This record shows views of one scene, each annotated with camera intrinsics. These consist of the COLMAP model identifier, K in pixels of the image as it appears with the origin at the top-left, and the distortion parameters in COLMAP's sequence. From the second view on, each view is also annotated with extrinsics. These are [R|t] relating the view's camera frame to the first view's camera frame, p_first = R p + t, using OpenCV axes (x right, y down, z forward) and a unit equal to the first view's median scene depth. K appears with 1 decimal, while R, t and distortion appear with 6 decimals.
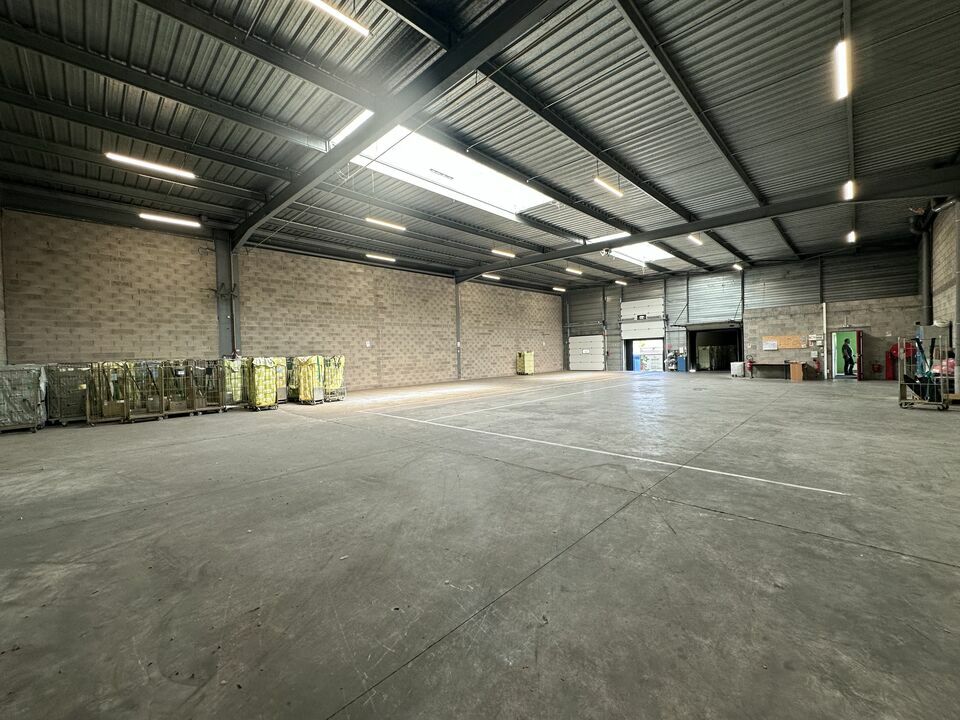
lens RADIAL K [[384.9, 0, 480.0], [0, 384.9, 360.0], [0, 0, 1]] dist [-0.003188, 0.000468]
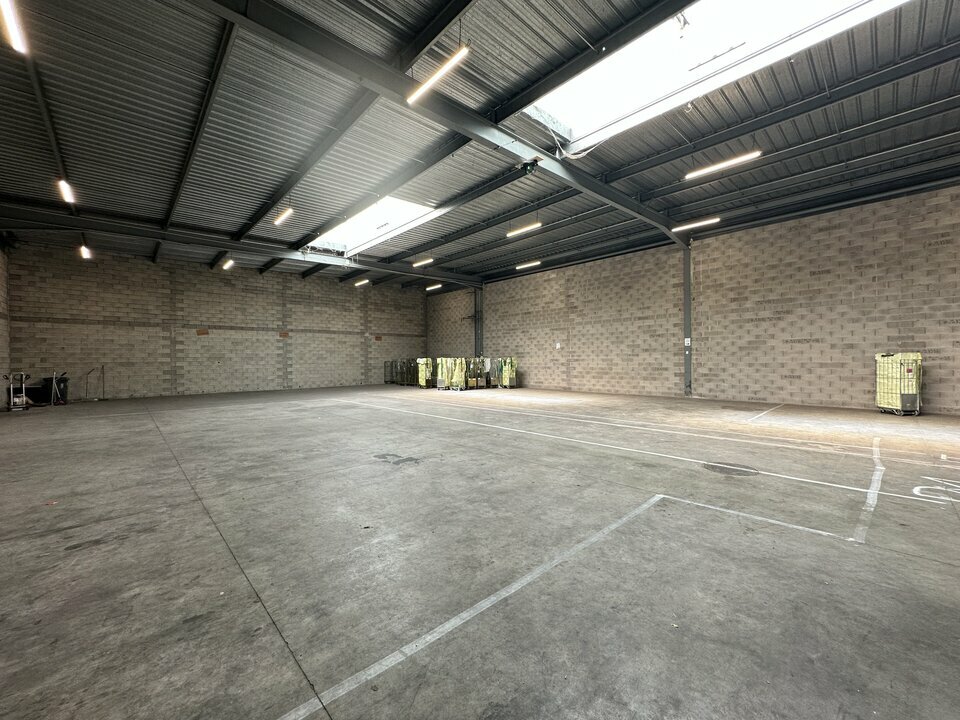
lens RADIAL K [[384.9, 0, 480.0], [0, 384.9, 360.0], [0, 0, 1]] dist [-0.003188, 0.000468]
pose [[-0.048903, 0.032149, -0.998286, 0.704998], [-0.006725, 0.999449, 0.032515, -0.033841], [0.998781, 0.008304, -0.048660, 0.798034]]
